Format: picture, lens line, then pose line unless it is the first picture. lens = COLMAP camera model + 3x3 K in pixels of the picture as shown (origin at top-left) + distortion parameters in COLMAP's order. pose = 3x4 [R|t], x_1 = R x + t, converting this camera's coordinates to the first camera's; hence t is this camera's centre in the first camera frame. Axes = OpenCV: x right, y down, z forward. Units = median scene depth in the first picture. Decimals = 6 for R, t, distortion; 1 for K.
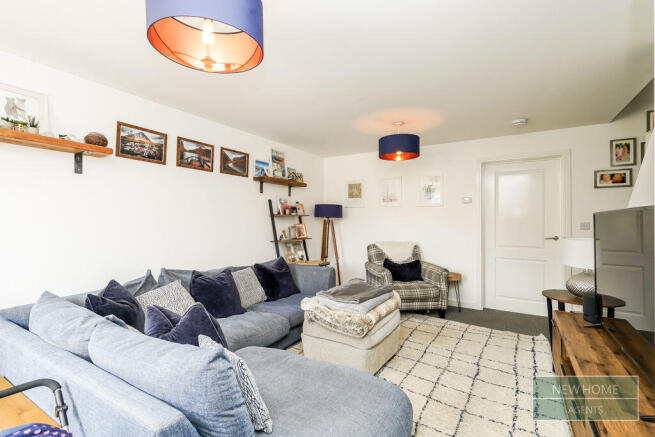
lens RADIAL K [[300.8, 0, 332.5], [0, 300.8, 219.5], [0, 0, 1]] dist [0.002024, 0.000429]
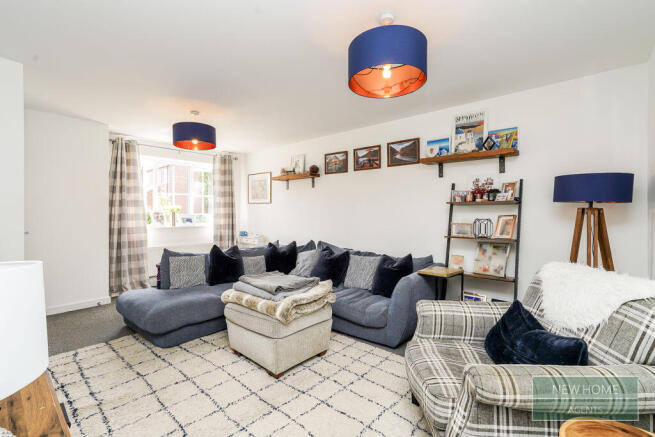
lens RADIAL K [[300.8, 0, 331.9], [0, 300.8, 215.3], [0, 0, 1]] dist [0.002024, 0.000429]
pose [[-0.168095, -0.000578, -0.985771, 0.708486], [-0.002558, 0.999997, -0.000150, 0.020650], [0.985768, 0.002496, -0.168096, 0.941286]]
